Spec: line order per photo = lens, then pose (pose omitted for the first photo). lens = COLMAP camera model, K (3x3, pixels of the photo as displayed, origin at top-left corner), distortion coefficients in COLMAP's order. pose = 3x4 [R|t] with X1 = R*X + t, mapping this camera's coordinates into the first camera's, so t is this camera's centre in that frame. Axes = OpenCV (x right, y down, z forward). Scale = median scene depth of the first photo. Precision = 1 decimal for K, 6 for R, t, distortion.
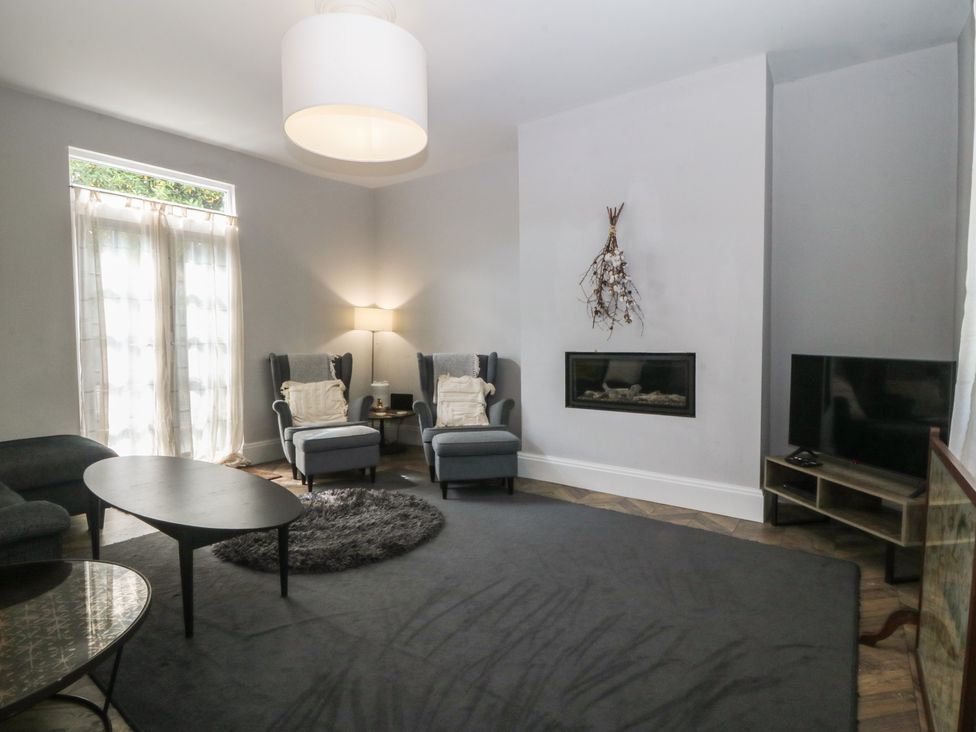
lens RADIAL K [[535.4, 0, 487.7], [0, 535.4, 351.6], [0, 0, 1]] dist [0.005174, -0.014197]
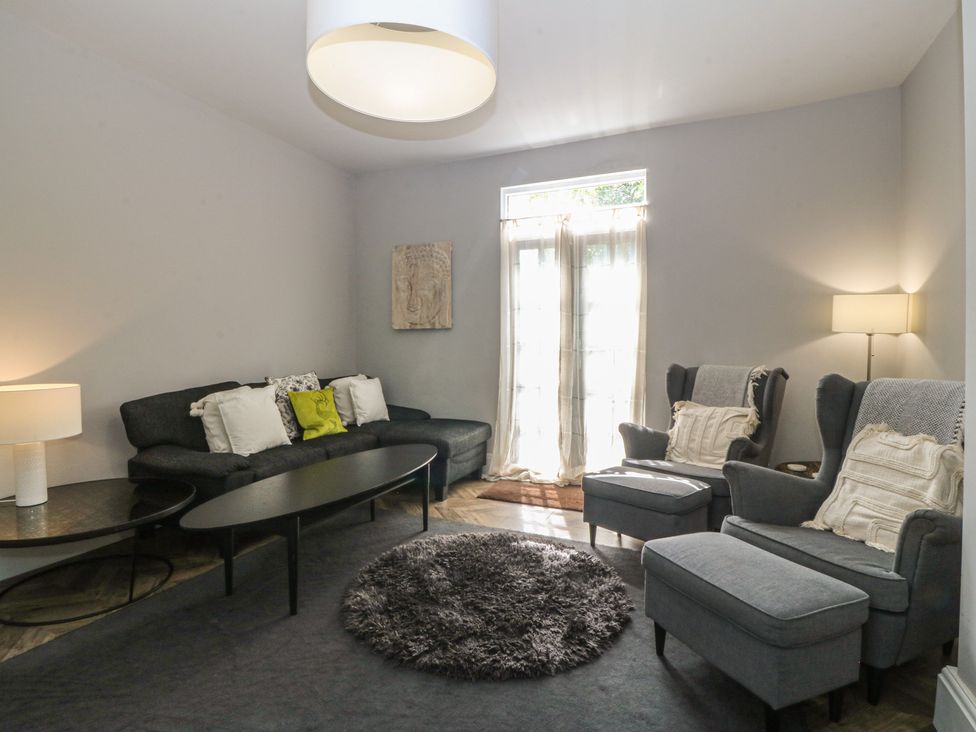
lens RADIAL K [[503.6, 0, 487.0], [0, 503.6, 365.8], [0, 0, 1]] dist [0.001138, -0.011097]
pose [[0.221167, 0.042295, -0.974318, 0.279758], [-0.023293, 0.999003, 0.038080, -0.017696], [0.974958, 0.014273, 0.221932, 0.578122]]
